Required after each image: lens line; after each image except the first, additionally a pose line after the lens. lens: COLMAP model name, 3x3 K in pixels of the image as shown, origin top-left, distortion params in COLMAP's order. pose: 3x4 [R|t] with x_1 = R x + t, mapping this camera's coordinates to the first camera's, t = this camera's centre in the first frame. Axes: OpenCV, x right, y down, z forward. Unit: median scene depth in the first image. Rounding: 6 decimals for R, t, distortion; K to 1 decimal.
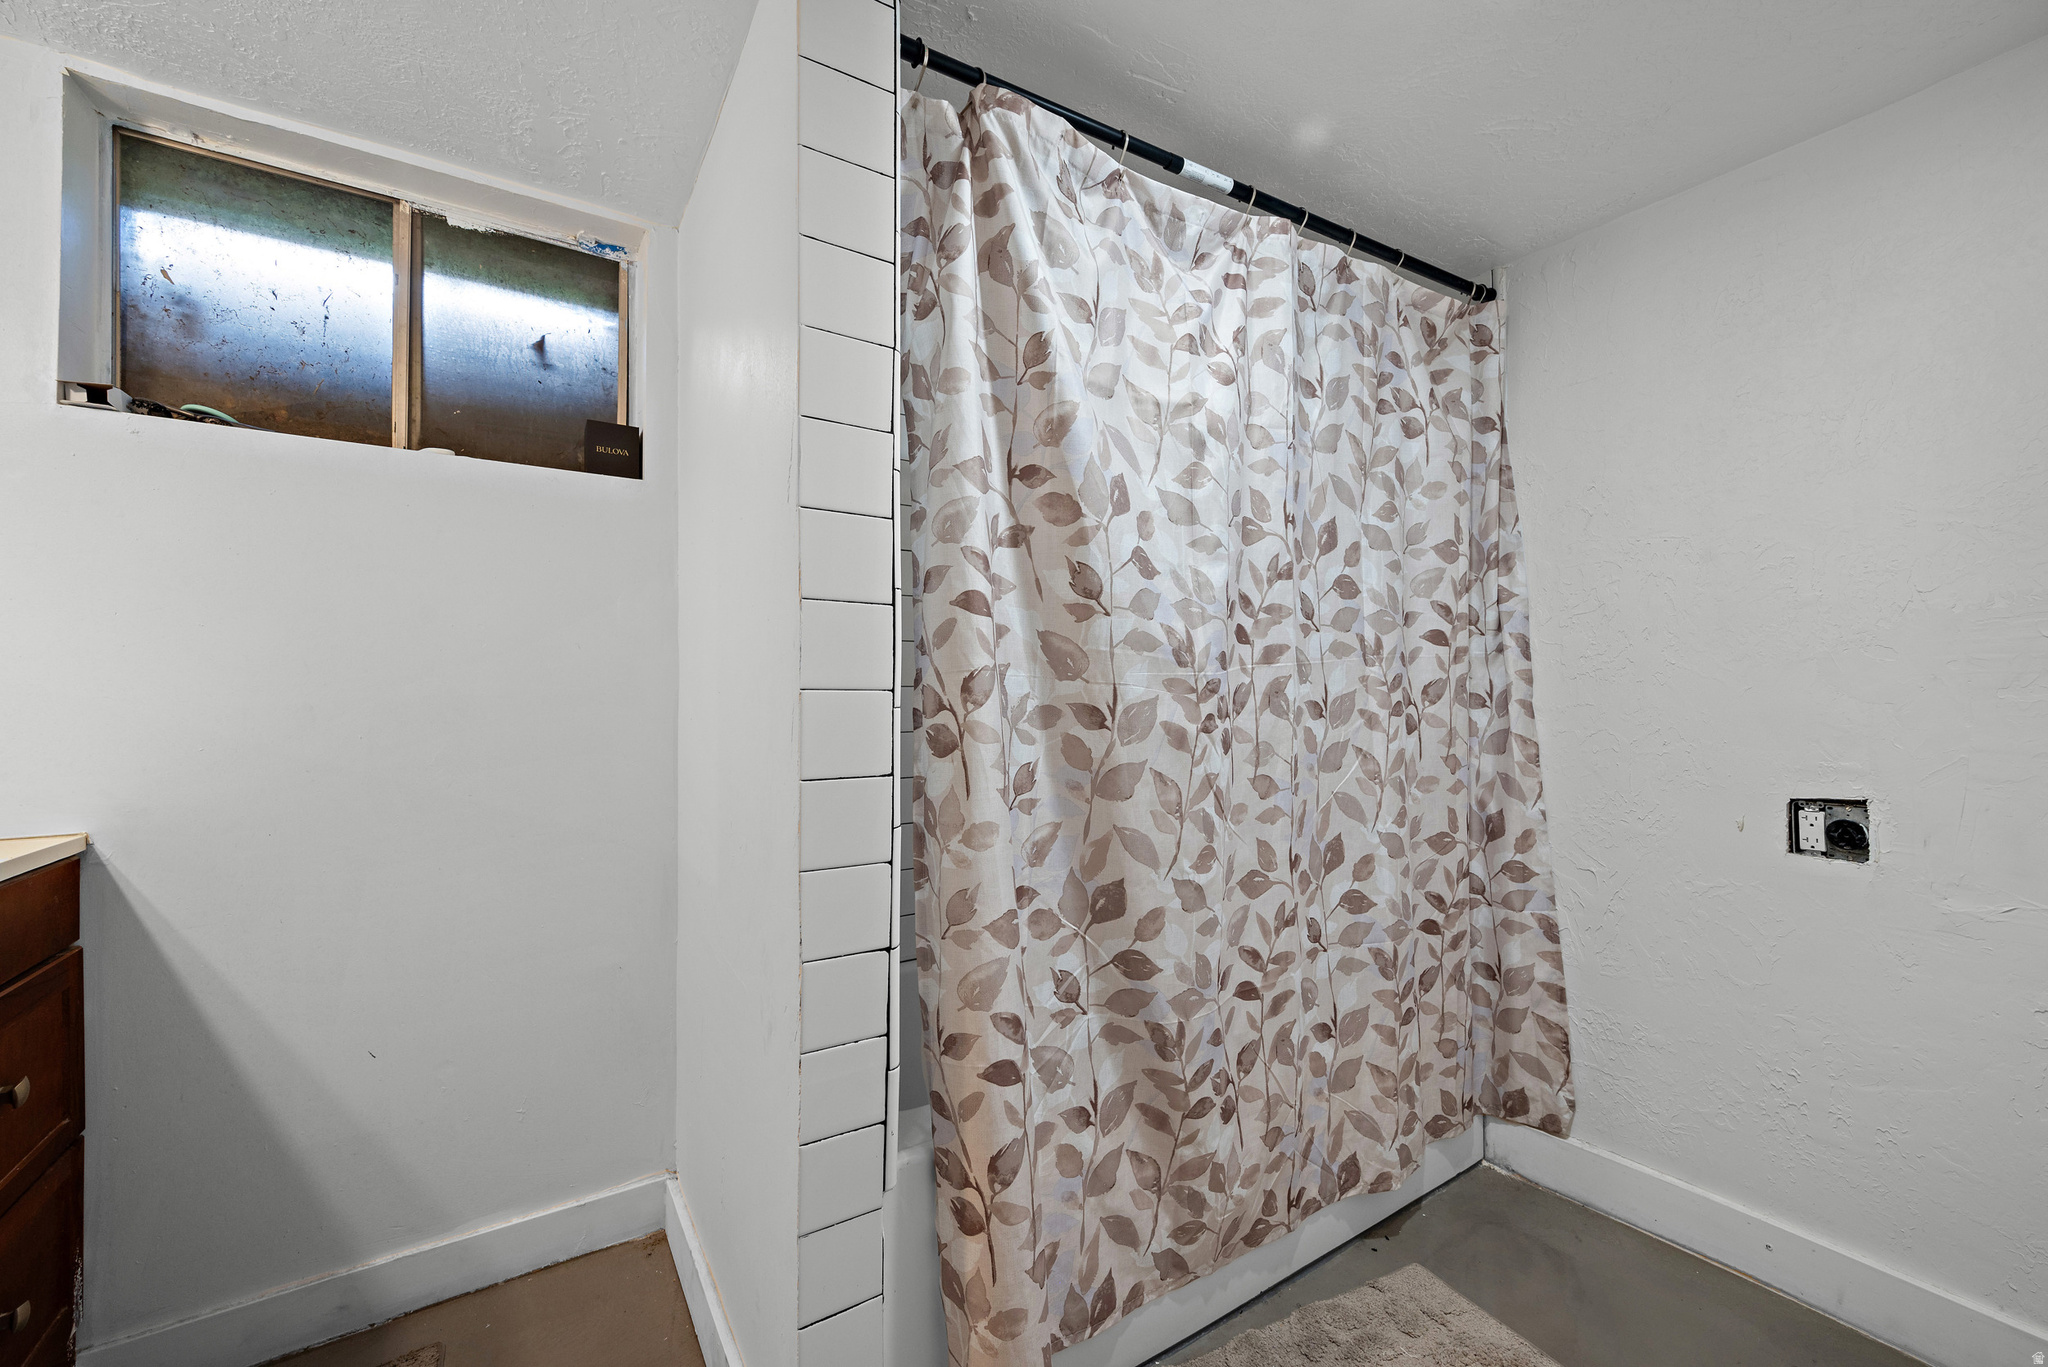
lens RADIAL K [[824.2, 0, 1031.2], [0, 824.2, 687.3], [0, 0, 1]] dist [-0.003770, 0.000440]
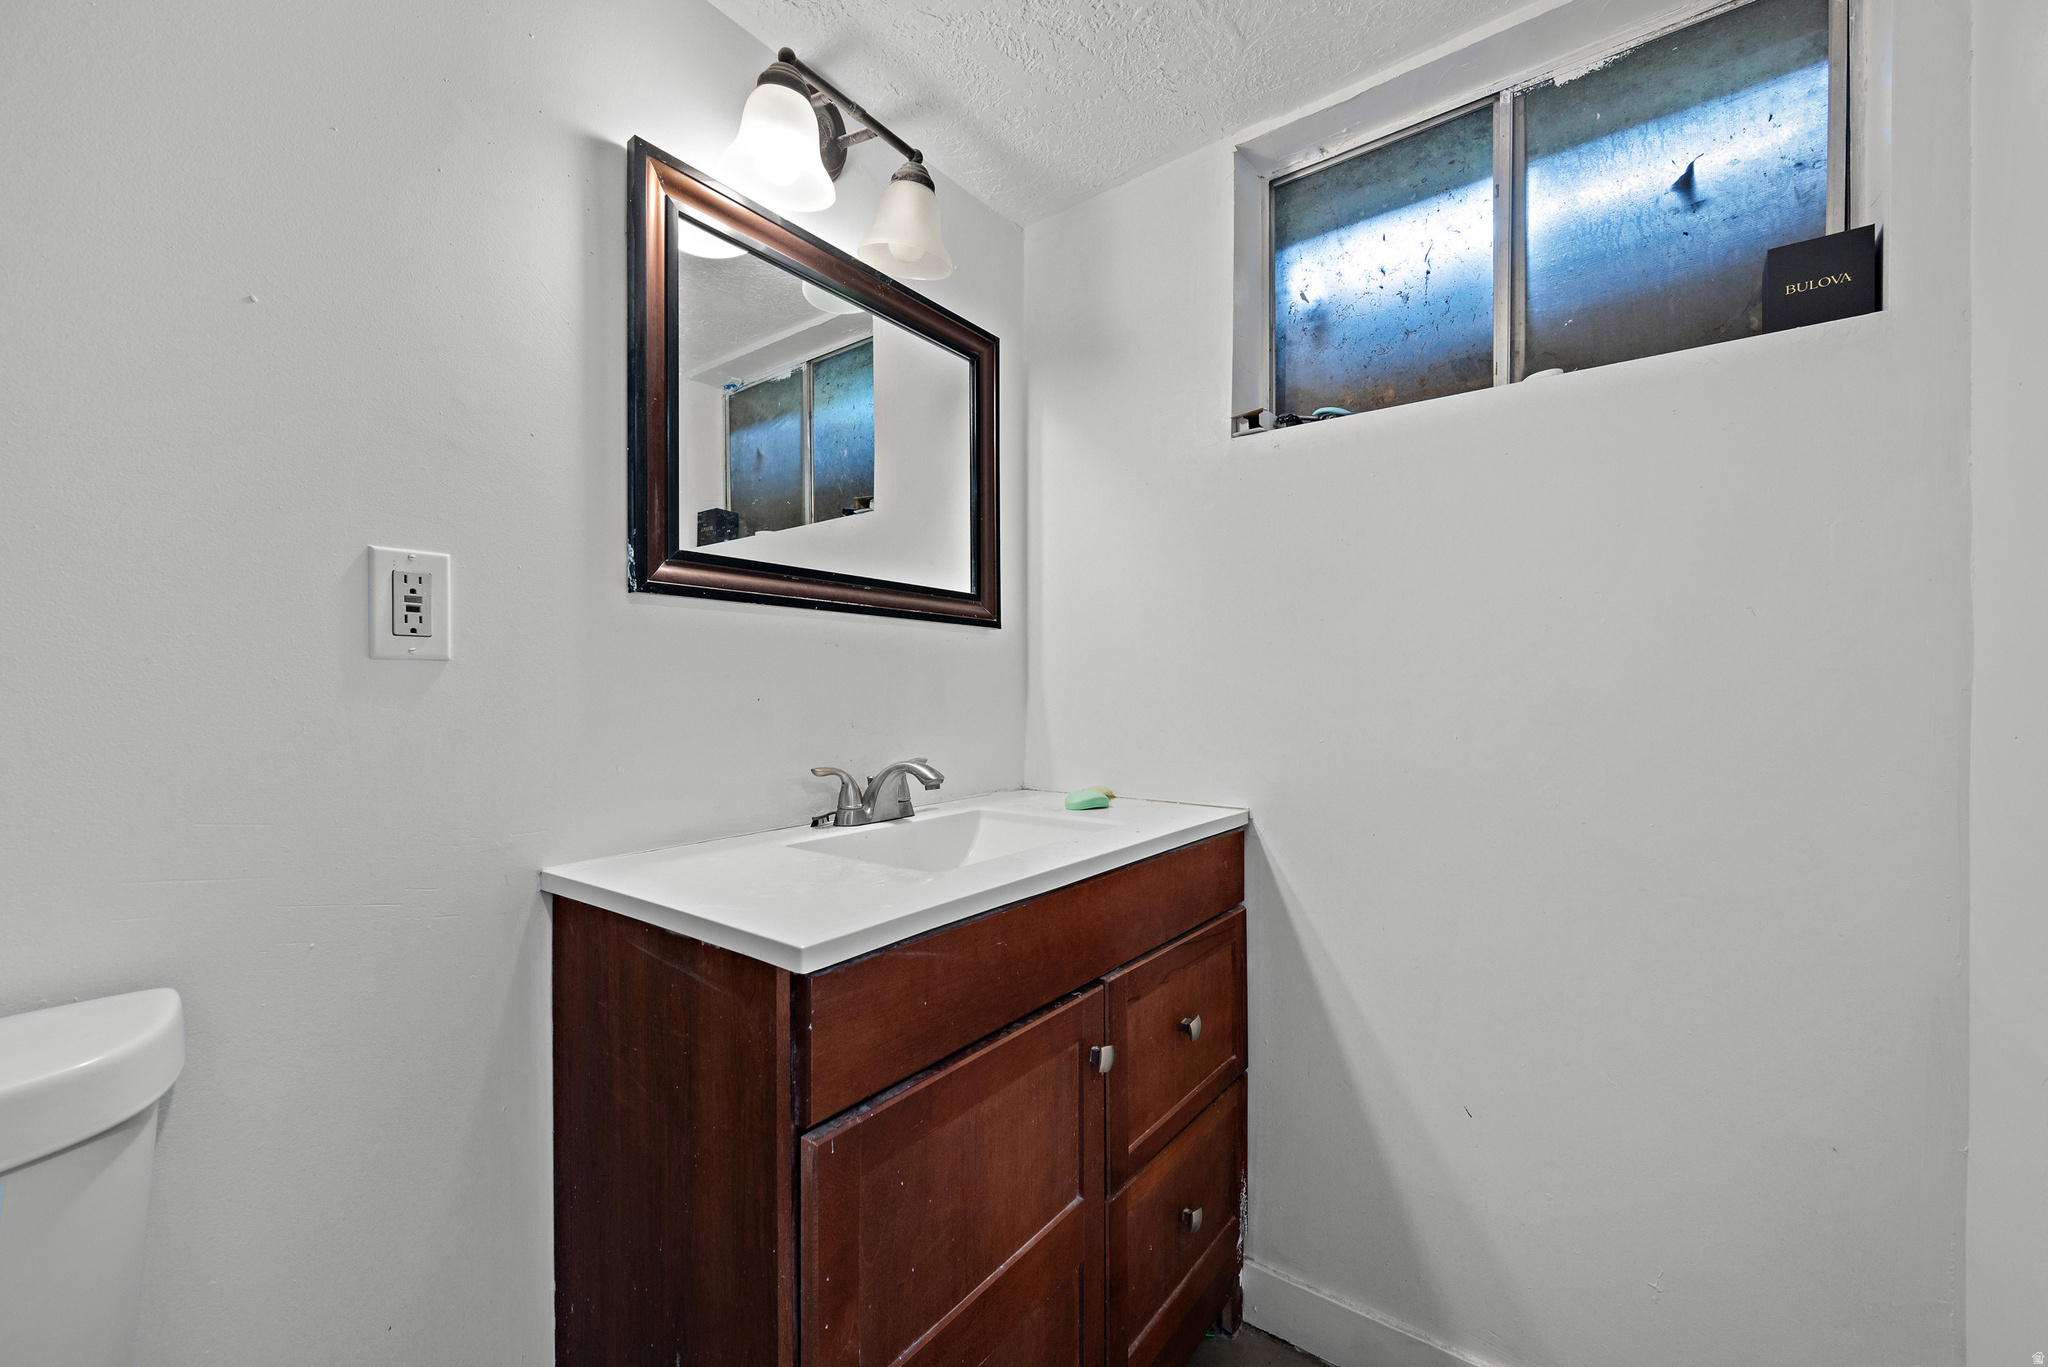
lens RADIAL K [[824.2, 0, 1031.3], [0, 824.2, 687.9], [0, 0, 1]] dist [-0.003770, 0.000440]
pose [[0.343537, 0.002589, -0.939136, -0.165939], [0.004660, 0.999979, 0.004462, 0.003519], [0.939128, -0.005909, 0.343517, 0.295111]]
